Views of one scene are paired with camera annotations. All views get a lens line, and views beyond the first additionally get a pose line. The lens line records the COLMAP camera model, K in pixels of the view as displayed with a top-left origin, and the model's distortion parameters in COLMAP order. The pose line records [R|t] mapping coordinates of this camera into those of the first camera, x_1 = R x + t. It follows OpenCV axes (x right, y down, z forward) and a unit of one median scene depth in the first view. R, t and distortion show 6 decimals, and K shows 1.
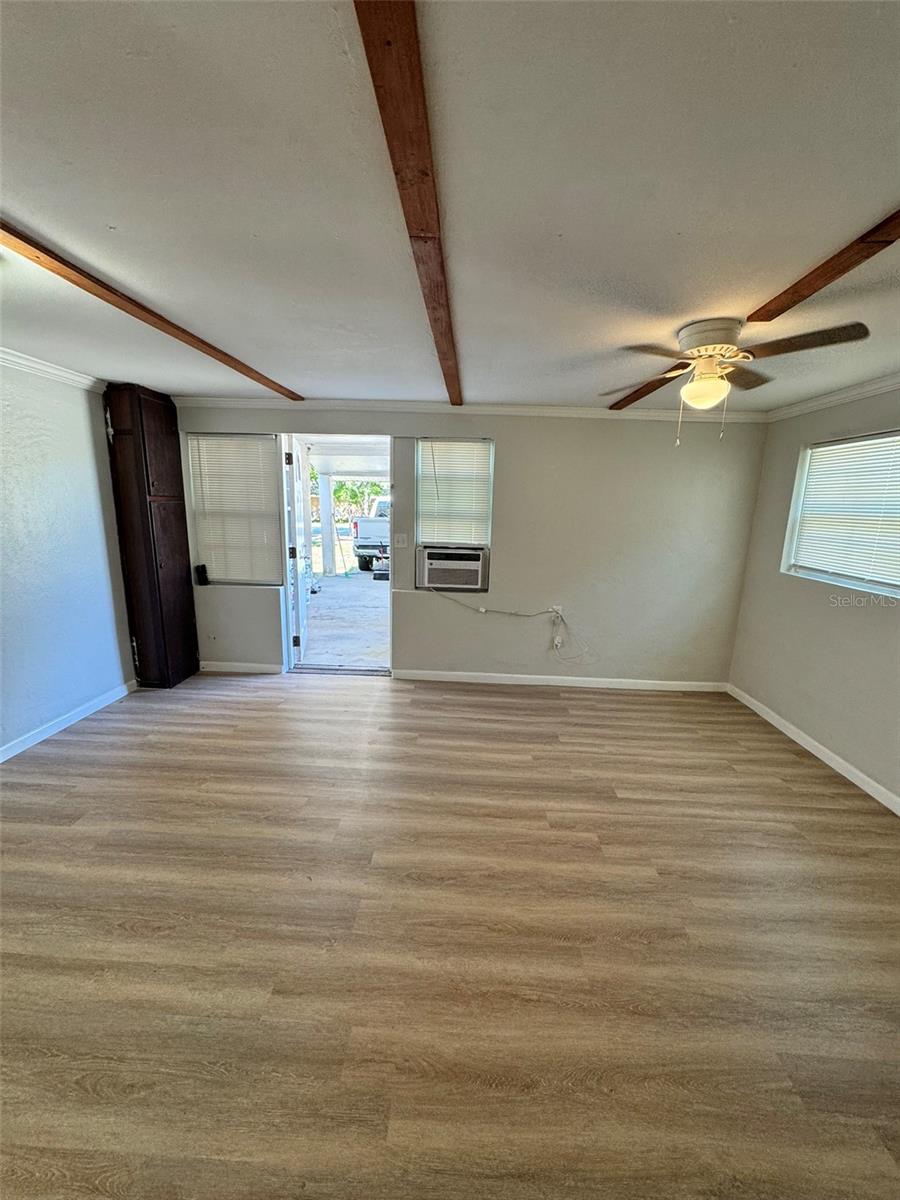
lens RADIAL K [[478.7, 0, 452.4], [0, 478.7, 599.2], [0, 0, 1]] dist [-0.001967, 0.000499]
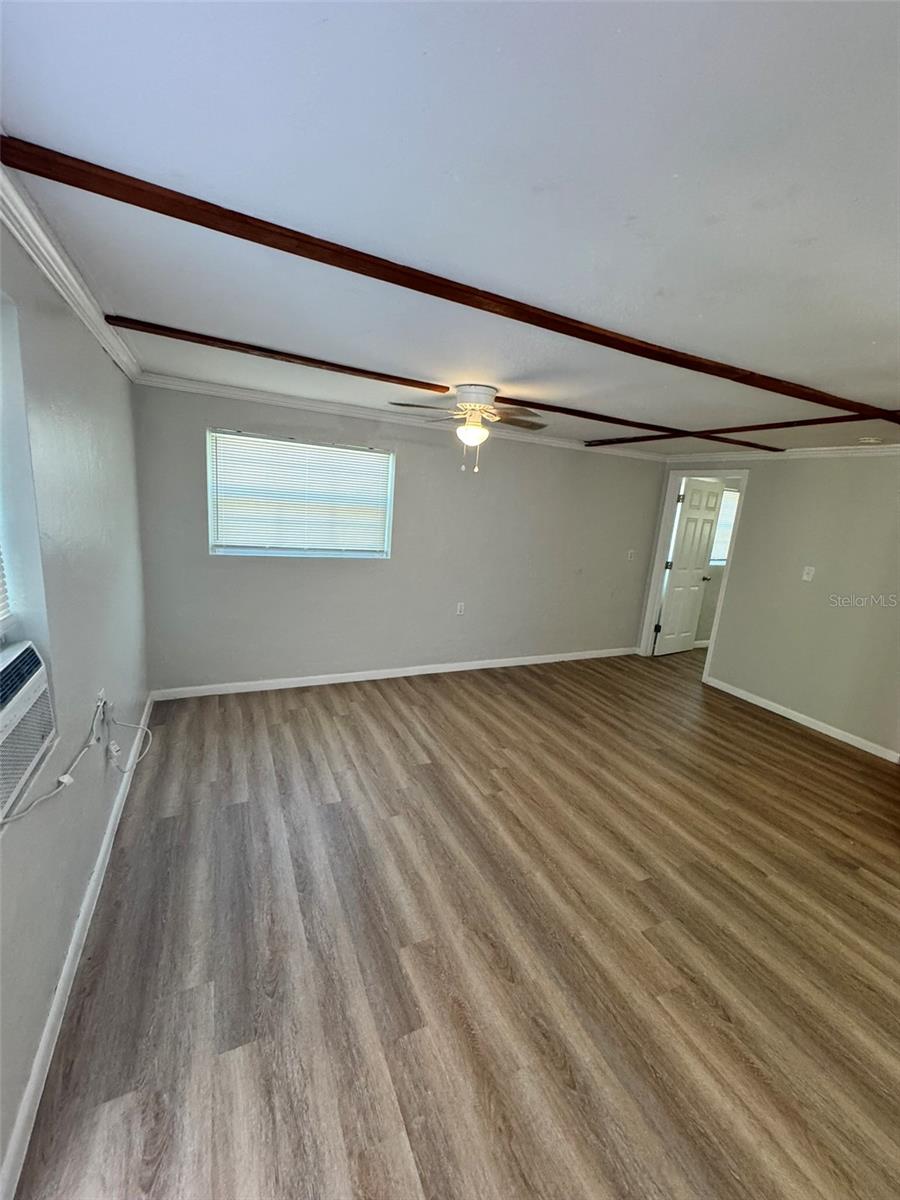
lens RADIAL K [[477.1, 0, 450.0], [0, 477.1, 600.0], [0, 0, 1]] dist [-0.001404, 0.000067]
pose [[-0.454647, -0.246360, 0.855922, -0.498392], [0.084931, 0.944615, 0.317001, -0.284535], [-0.886613, 0.216818, -0.408543, 1.161554]]
